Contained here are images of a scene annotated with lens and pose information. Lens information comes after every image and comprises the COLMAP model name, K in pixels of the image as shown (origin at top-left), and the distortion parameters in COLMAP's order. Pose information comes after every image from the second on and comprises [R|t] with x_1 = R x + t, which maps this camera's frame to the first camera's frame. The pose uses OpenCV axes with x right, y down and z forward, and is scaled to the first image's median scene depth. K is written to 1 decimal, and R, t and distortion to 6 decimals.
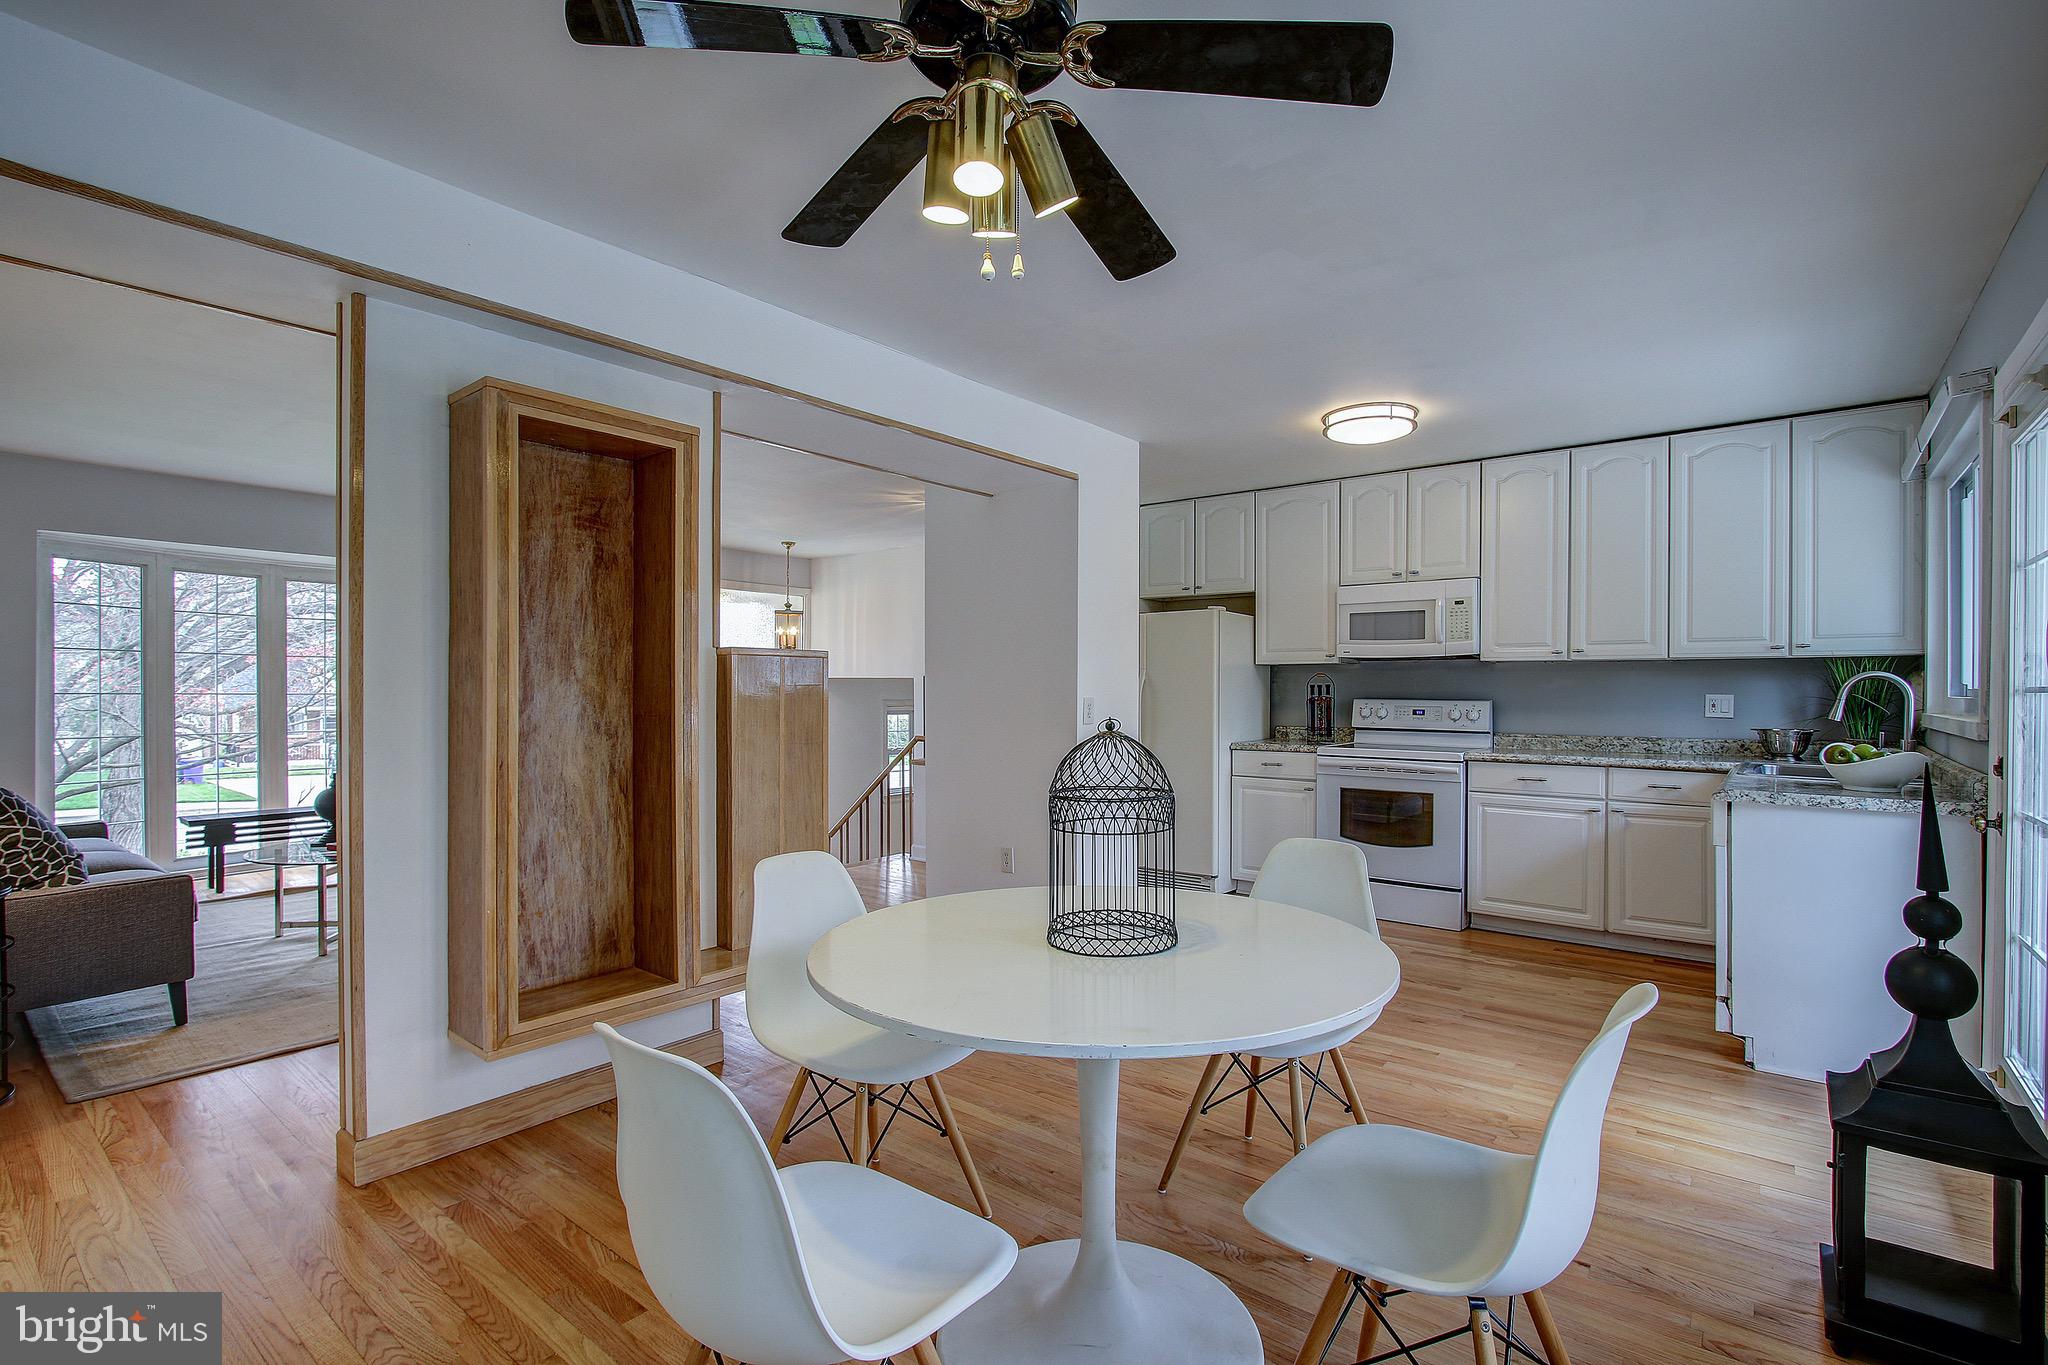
lens RADIAL K [[946.2, 0, 1019.2], [0, 946.2, 692.1], [0, 0, 1]] dist [-0.012743, 0.003359]
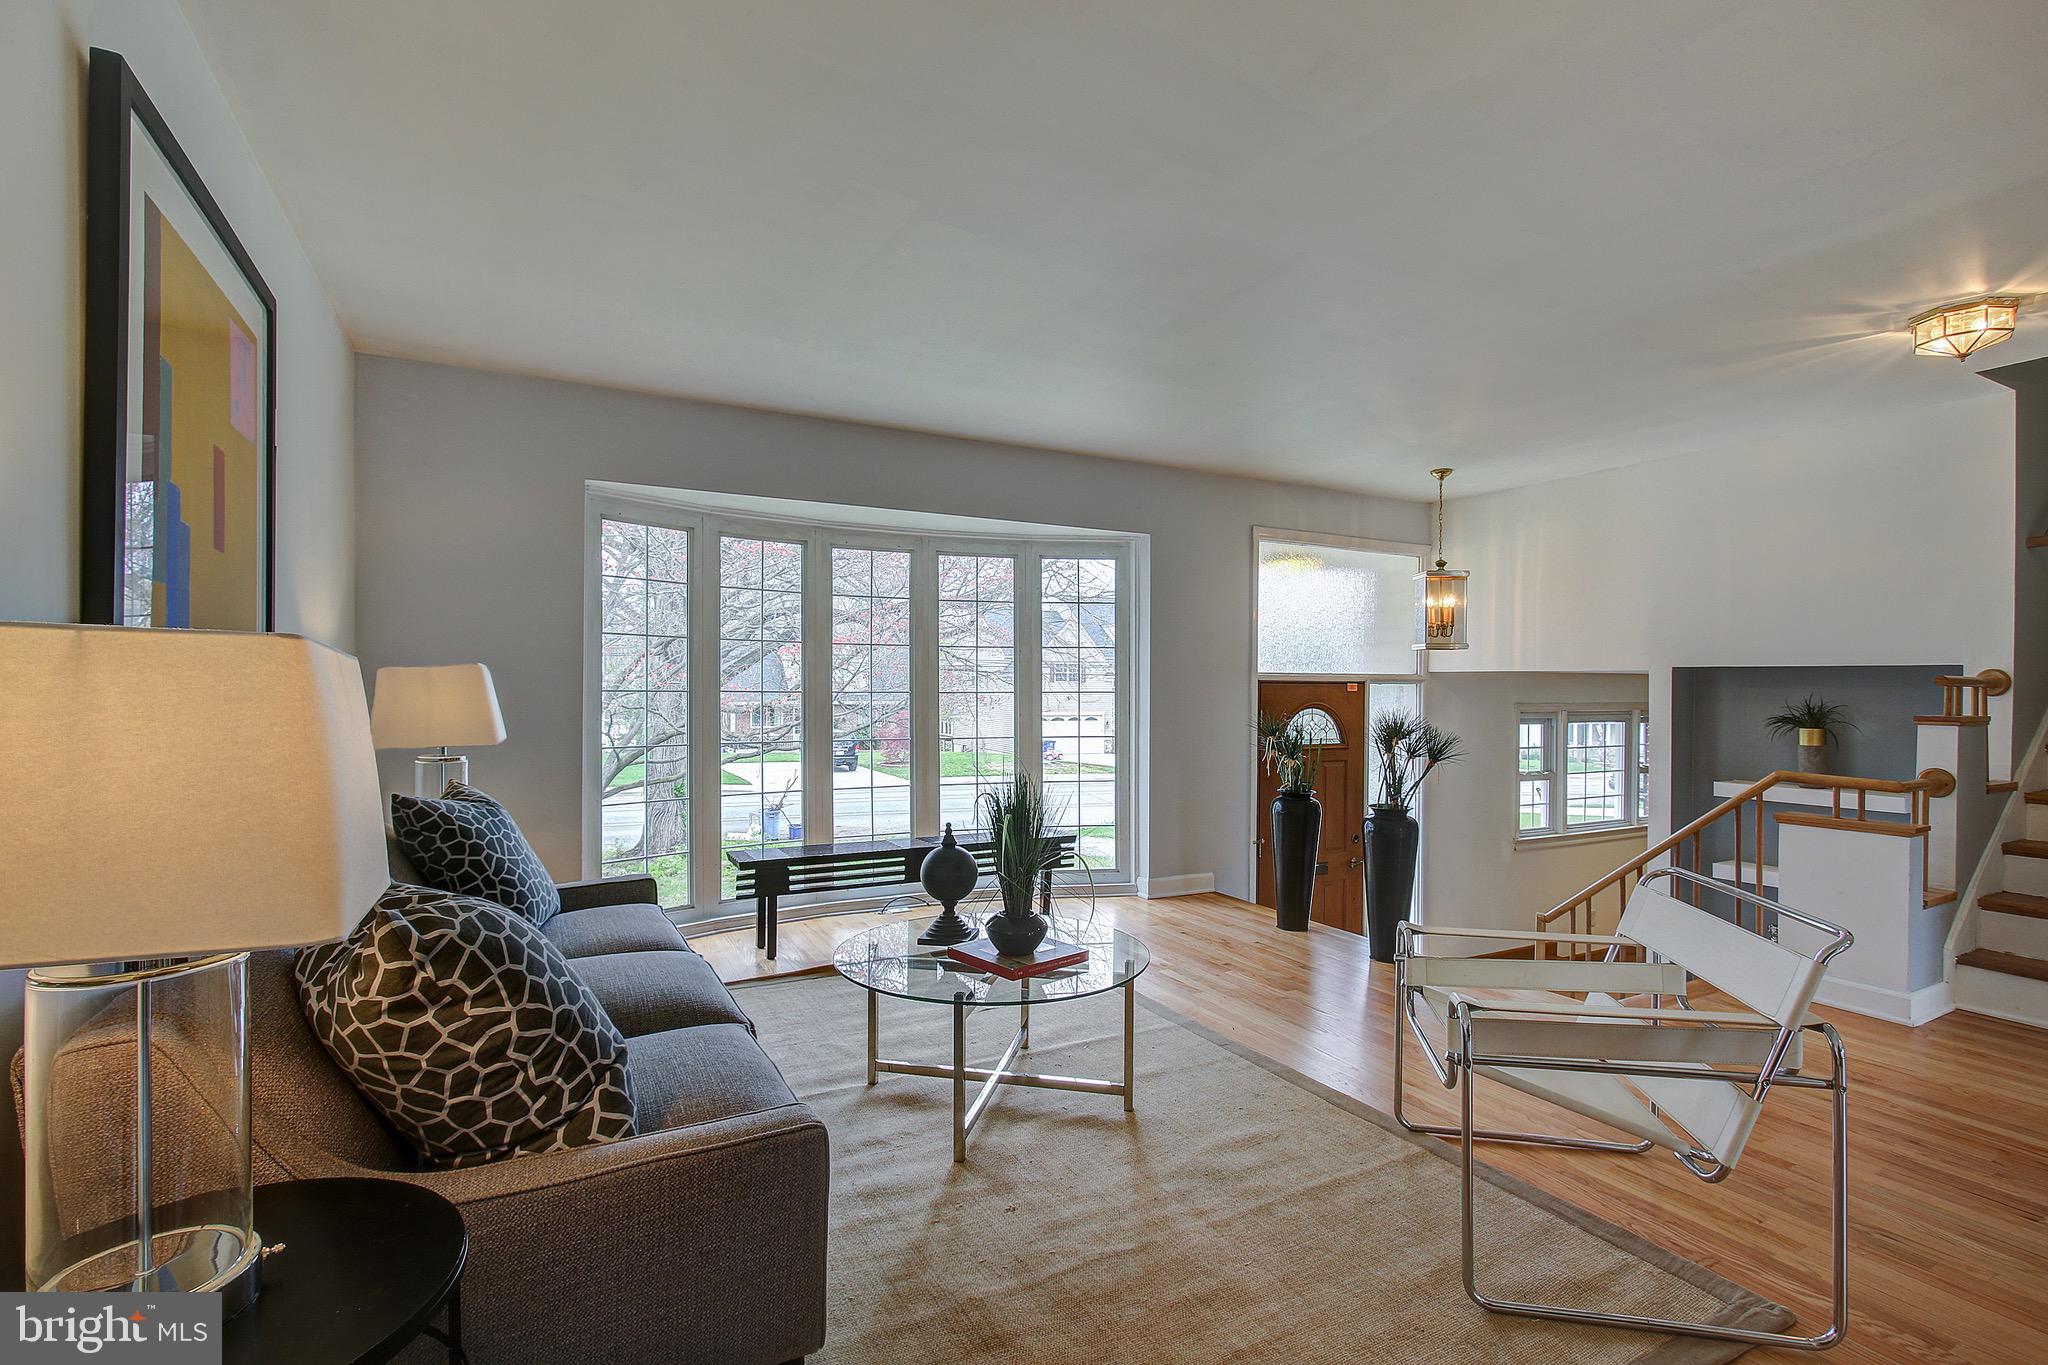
lens RADIAL K [[946.2, 0, 1024.4], [0, 946.2, 692.8], [0, 0, 1]] dist [-0.012743, 0.003359]
pose [[0.924582, 0.005577, -0.380943, -0.447050], [-0.004591, 0.999983, 0.003497, -0.000850], [0.380956, -0.001485, 0.924592, 0.449628]]
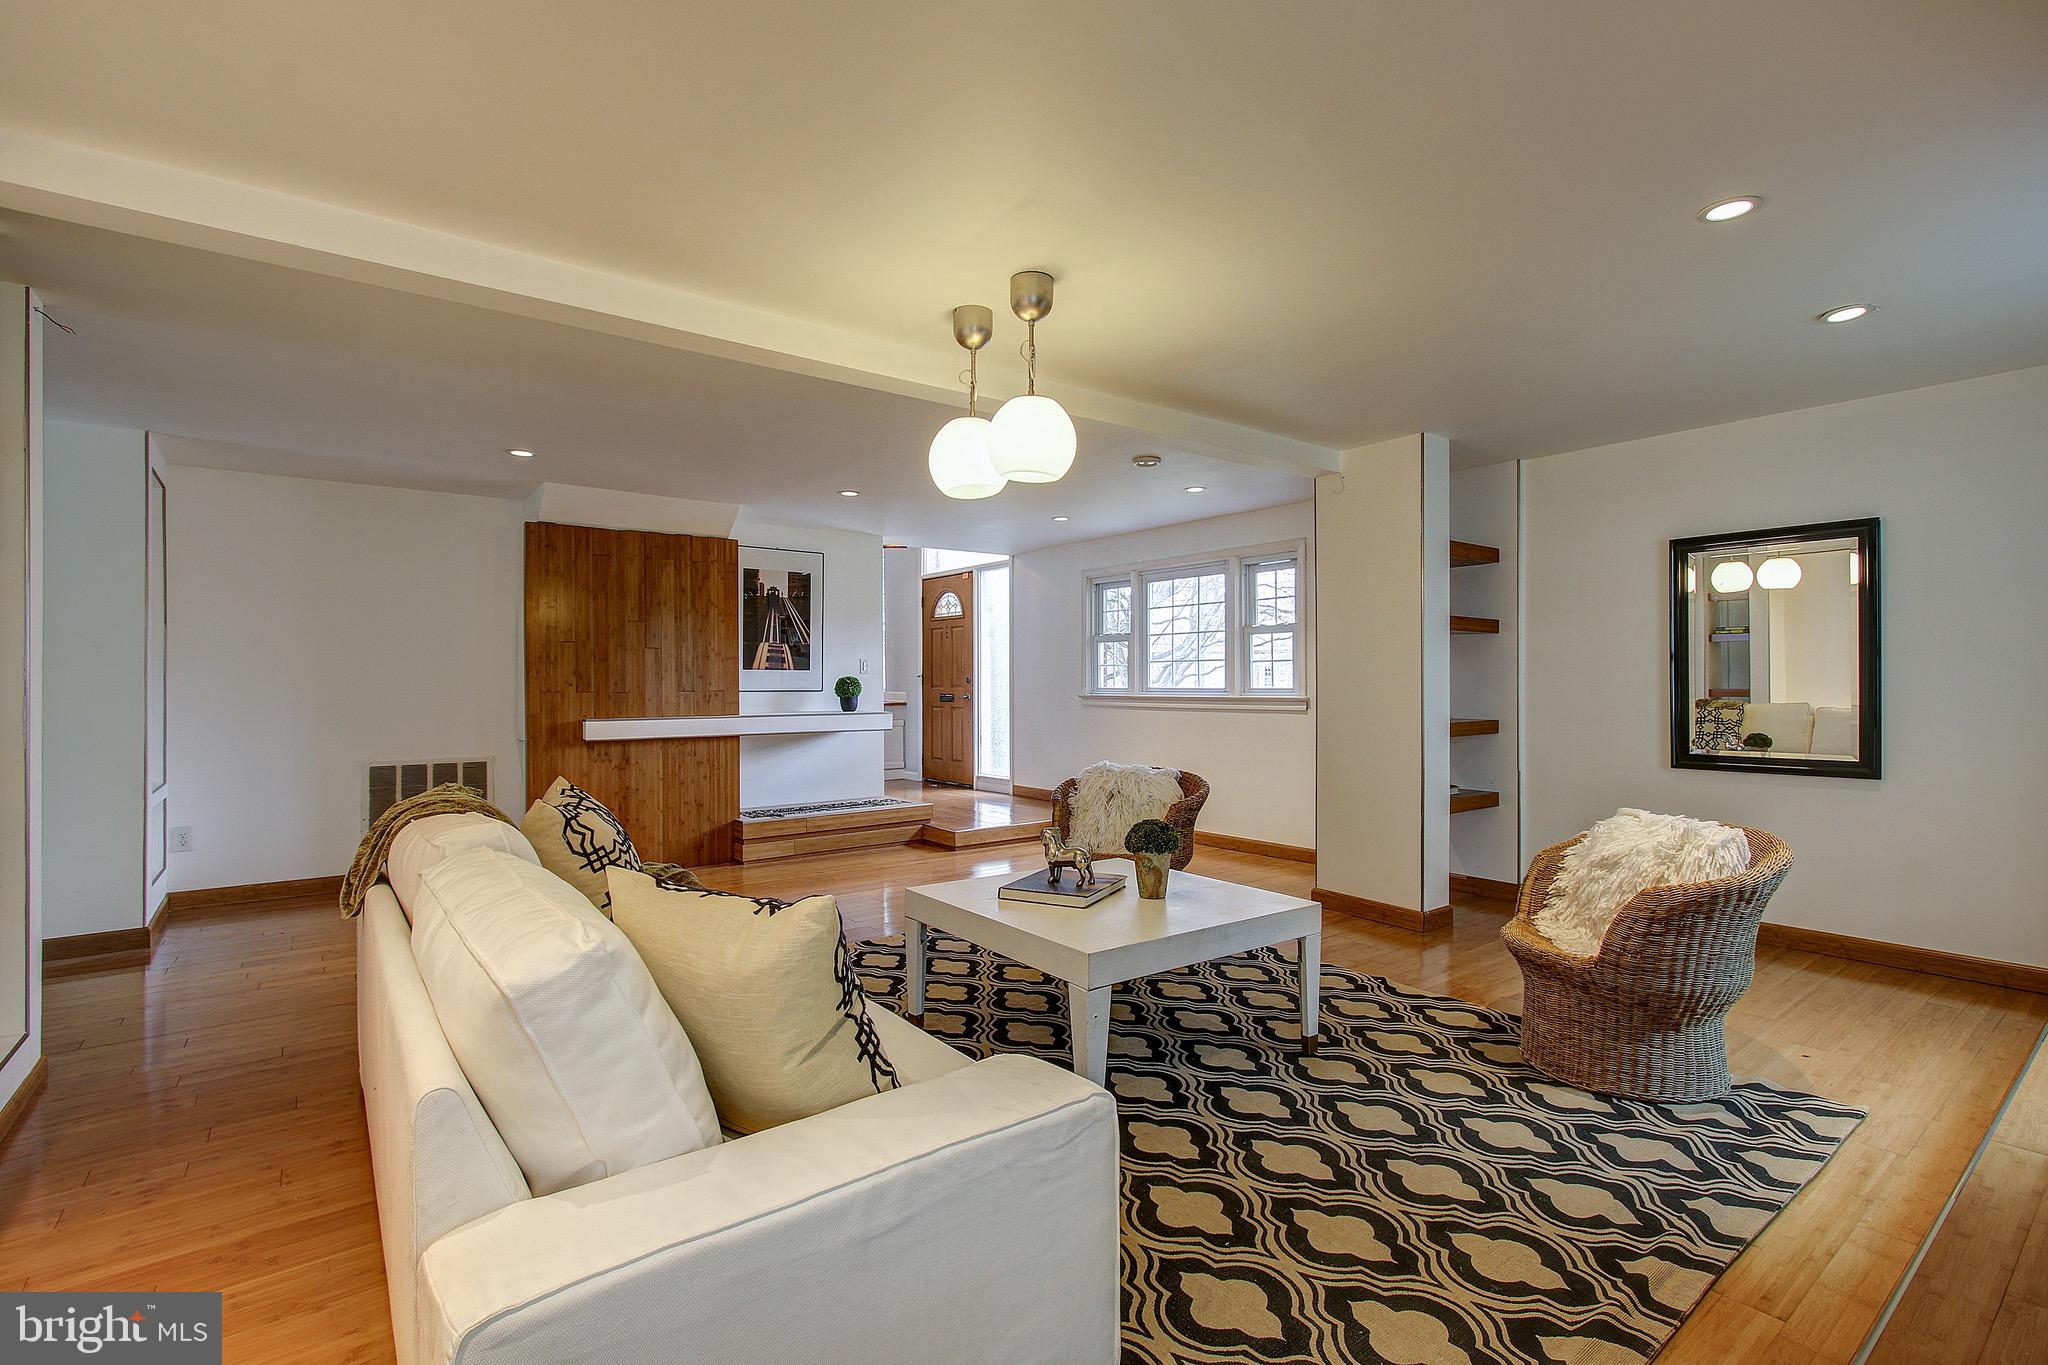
lens RADIAL K [[946.2, 0, 1031.0], [0, 946.2, 683.1], [0, 0, 1]] dist [-0.012743, 0.003359]
pose [[-0.229020, -0.003452, -0.973416, 1.265373], [-0.001341, 0.999994, -0.003231, 0.211776], [0.973421, 0.000565, -0.229023, 2.358673]]
